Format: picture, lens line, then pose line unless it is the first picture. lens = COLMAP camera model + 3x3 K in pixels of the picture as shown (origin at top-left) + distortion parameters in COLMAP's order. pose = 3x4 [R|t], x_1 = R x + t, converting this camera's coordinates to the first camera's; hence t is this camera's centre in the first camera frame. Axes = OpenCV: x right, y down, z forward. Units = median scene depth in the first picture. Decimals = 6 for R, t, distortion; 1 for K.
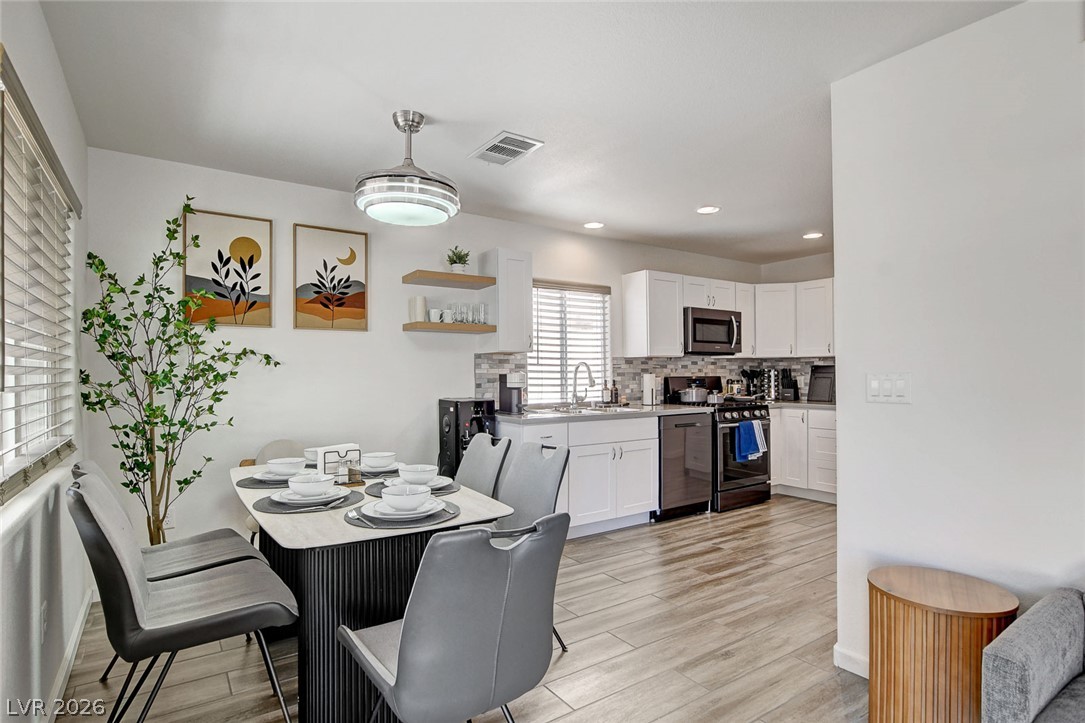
lens RADIAL K [[554.7, 0, 547.6], [0, 554.7, 374.4], [0, 0, 1]] dist [-0.016860, 0.001243]
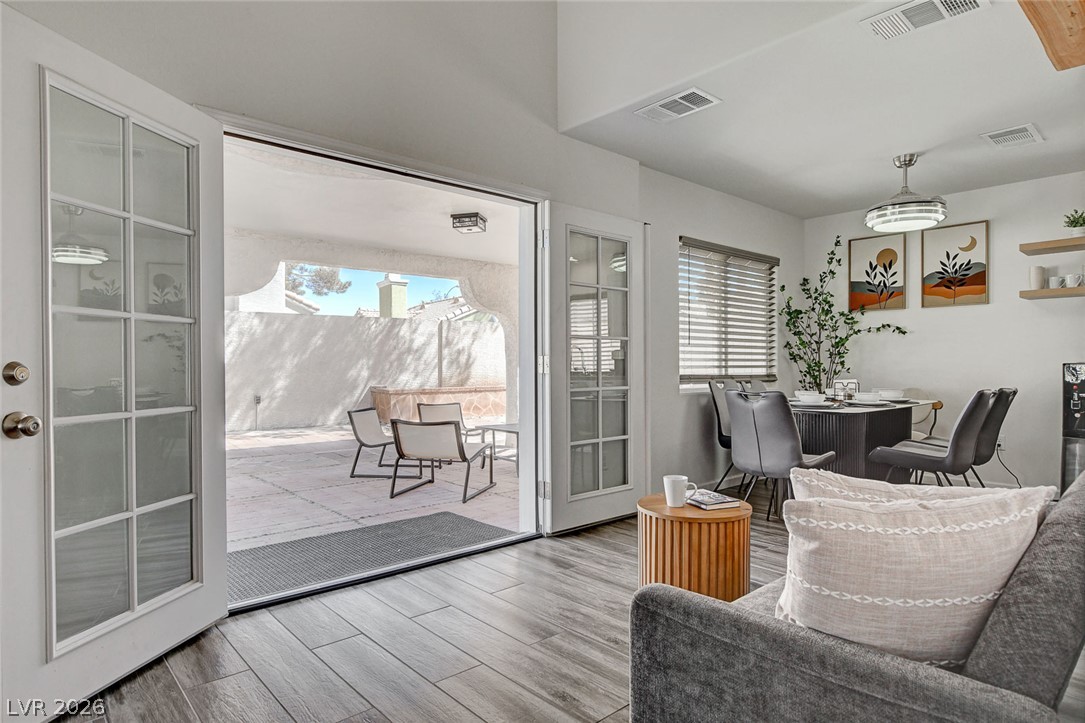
lens RADIAL K [[594.2, 0, 547.5], [0, 594.2, 360.9], [0, 0, 1]] dist [0.000070, 0.003102]
pose [[0.119403, 0.005770, -0.992829, 0.685958], [-0.001570, 0.999983, 0.005623, 0.031231], [0.992845, 0.000887, 0.119410, -0.062935]]
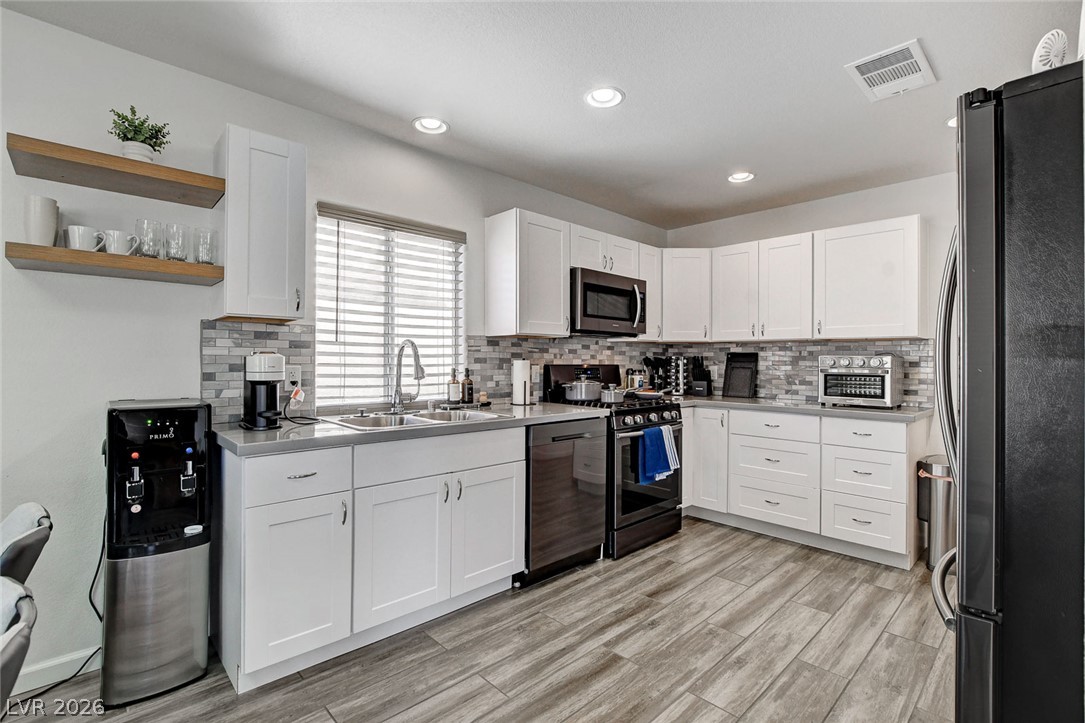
lens RADIAL K [[490.1, 0, 547.6], [0, 490.1, 357.8], [0, 0, 1]] dist [-0.024984, 0.001729]
pose [[0.986791, 0.012523, 0.161516, 0.131405], [-0.011049, 0.999889, -0.010017, 0.002125], [-0.161623, 0.008100, 0.986819, 0.432570]]
